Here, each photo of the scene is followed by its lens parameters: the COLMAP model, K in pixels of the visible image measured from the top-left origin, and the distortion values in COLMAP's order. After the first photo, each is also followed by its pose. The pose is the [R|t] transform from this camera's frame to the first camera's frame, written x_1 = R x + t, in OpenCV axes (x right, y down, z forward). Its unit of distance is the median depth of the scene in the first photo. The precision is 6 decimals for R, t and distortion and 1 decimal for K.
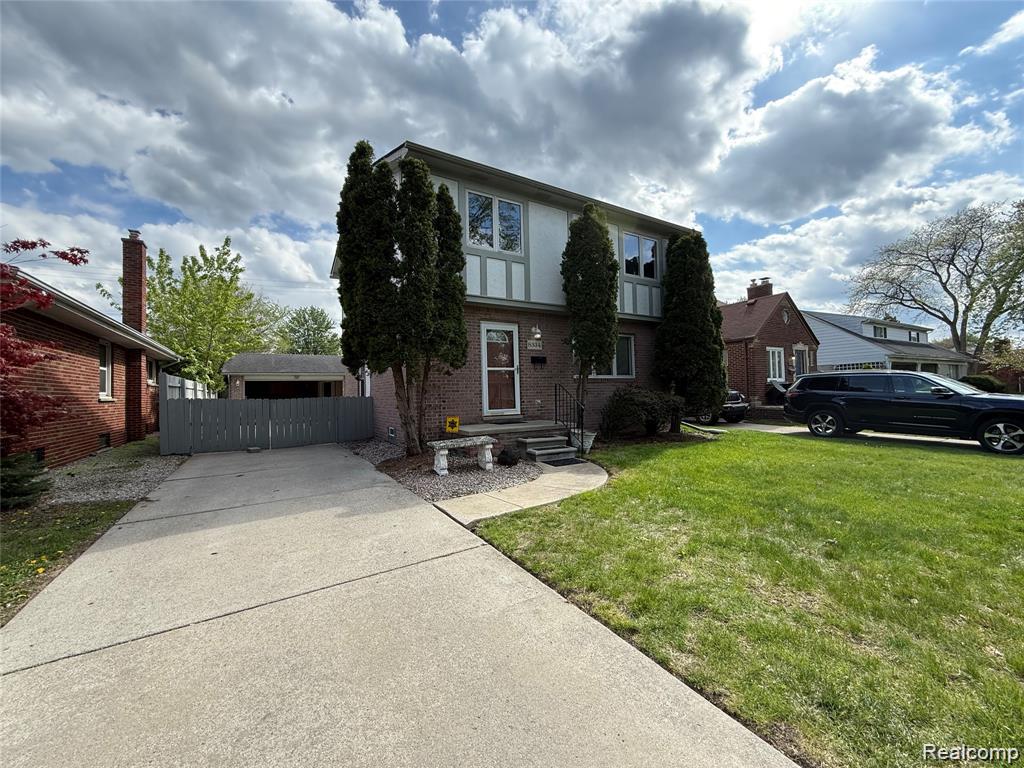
lens RADIAL K [[407.4, 0, 511.9], [0, 407.4, 383.1], [0, 0, 1]] dist [0.000090, 0.000003]
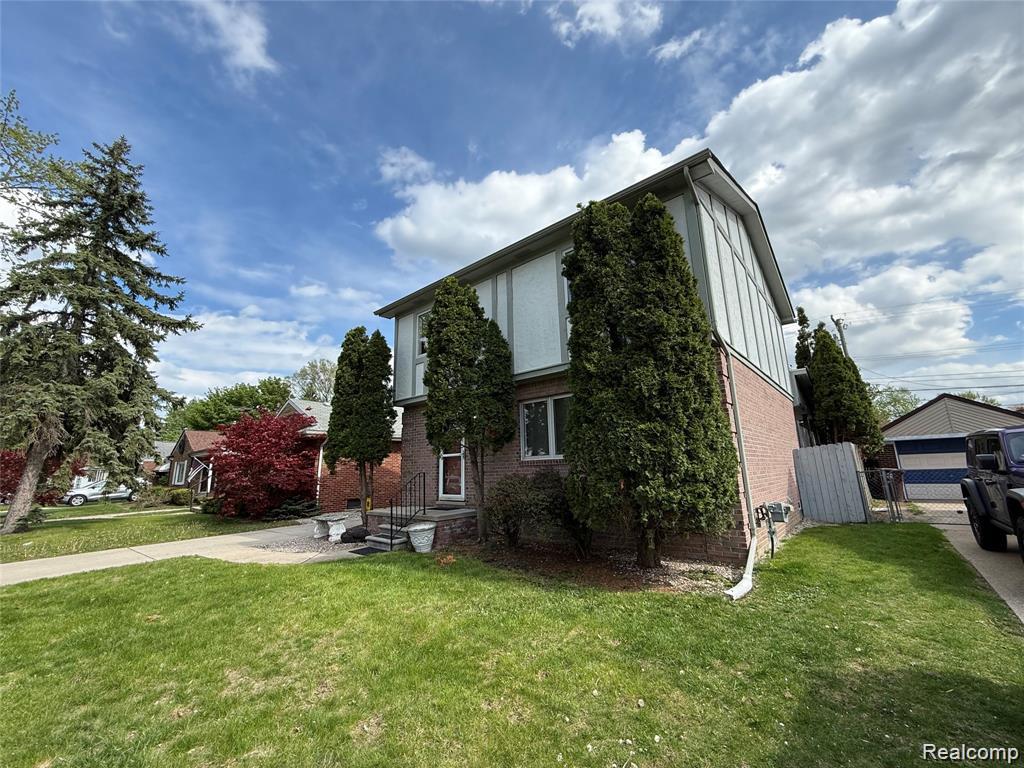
lens RADIAL K [[407.4, 0, 511.4], [0, 407.4, 383.9], [0, 0, 1]] dist [0.000090, 0.000003]
pose [[0.315945, -0.190016, -0.929555, 1.023304], [0.041016, 0.981559, -0.186706, -0.012122], [0.947891, 0.020862, 0.317912, 0.787622]]
